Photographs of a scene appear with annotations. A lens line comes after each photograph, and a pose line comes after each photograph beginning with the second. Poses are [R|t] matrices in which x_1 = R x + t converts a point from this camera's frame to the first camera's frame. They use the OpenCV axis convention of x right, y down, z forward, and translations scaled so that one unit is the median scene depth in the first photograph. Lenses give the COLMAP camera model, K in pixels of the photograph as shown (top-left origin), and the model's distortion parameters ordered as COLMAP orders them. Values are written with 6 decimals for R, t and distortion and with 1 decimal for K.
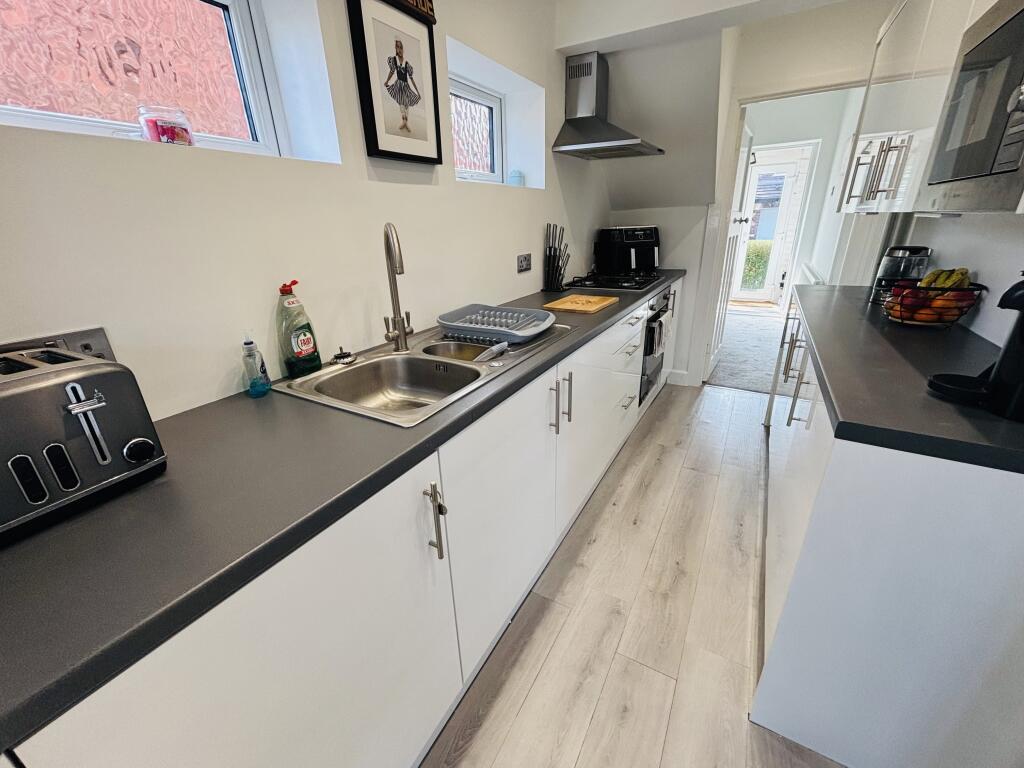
lens RADIAL K [[415.8, 0, 512.0], [0, 415.8, 384.0], [0, 0, 1]] dist [-0.003132, 0.000147]
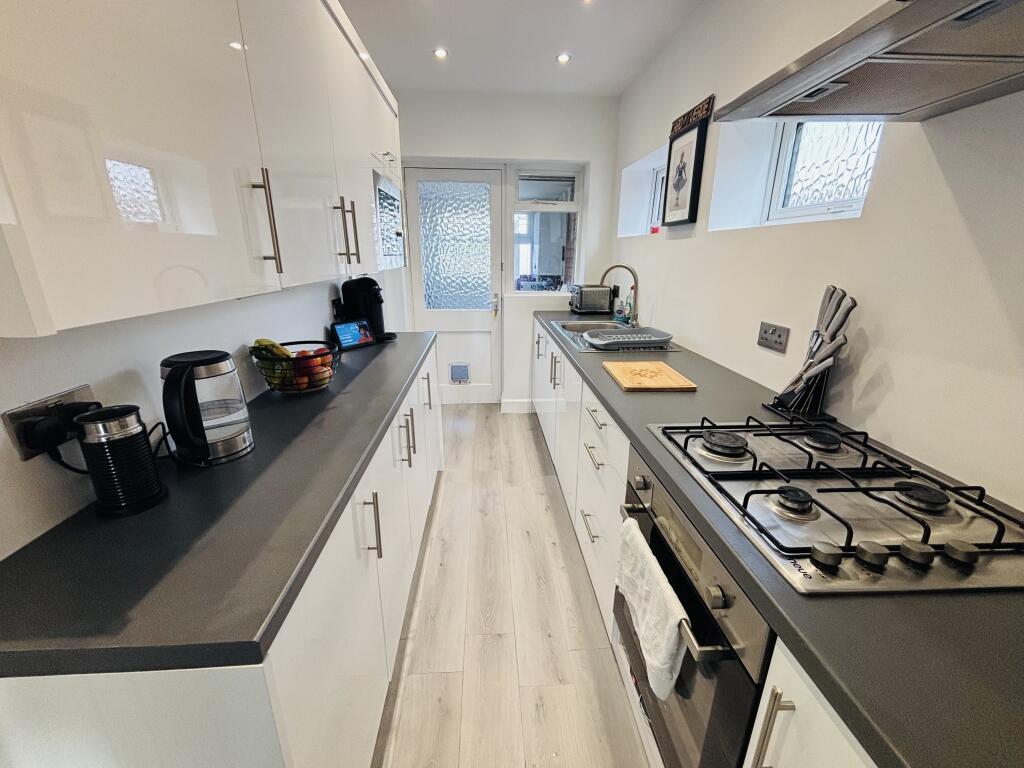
lens RADIAL K [[415.8, 0, 512.0], [0, 415.8, 384.0], [0, 0, 1]] dist [-0.003132, 0.000147]
pose [[-0.834697, 0.186131, -0.518302, 0.798523], [-0.186044, 0.790514, 0.583502, -0.595366], [0.518333, 0.583475, -0.625211, 1.379663]]
